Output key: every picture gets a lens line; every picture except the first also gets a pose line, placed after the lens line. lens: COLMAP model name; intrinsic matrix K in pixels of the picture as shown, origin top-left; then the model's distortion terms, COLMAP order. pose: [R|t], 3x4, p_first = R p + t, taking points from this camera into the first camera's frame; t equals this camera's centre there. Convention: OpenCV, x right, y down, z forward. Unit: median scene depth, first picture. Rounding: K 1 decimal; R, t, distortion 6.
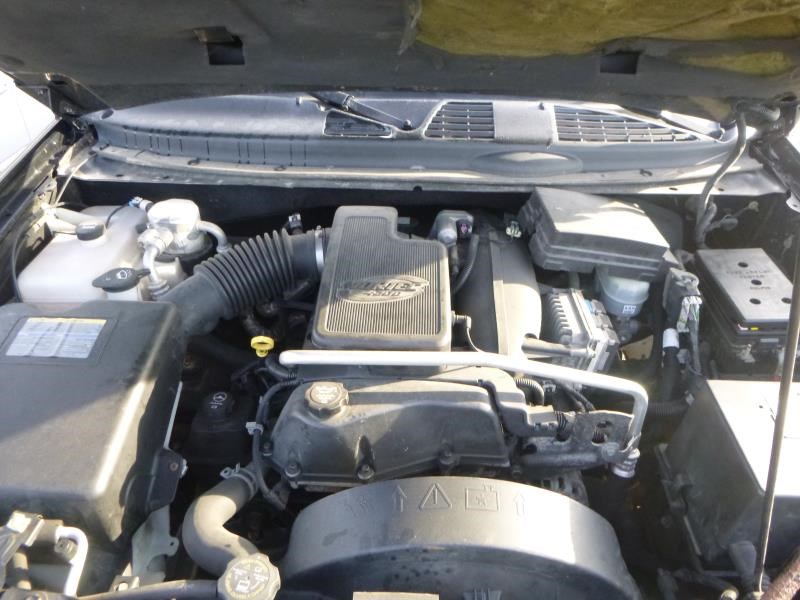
lens RADIAL K [[597.9, 0, 408.1], [0, 597.9, 289.7], [0, 0, 1]] dist [-0.059904, 0.016396]
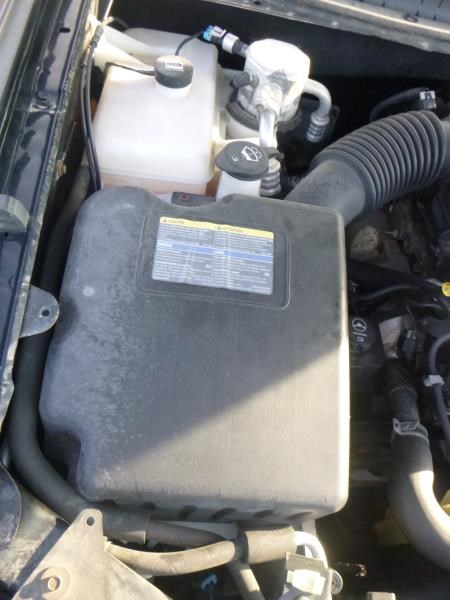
lens RADIAL K [[448.4, 0, 224.2], [0, 448.4, 312.8], [0, 0, 1]] dist [-0.059904, 0.016396]
pose [[0.989085, 0.091877, 0.115195, -0.512696], [-0.131001, 0.906210, 0.402023, -0.058592], [-0.067454, -0.412726, 0.908354, 0.383212]]
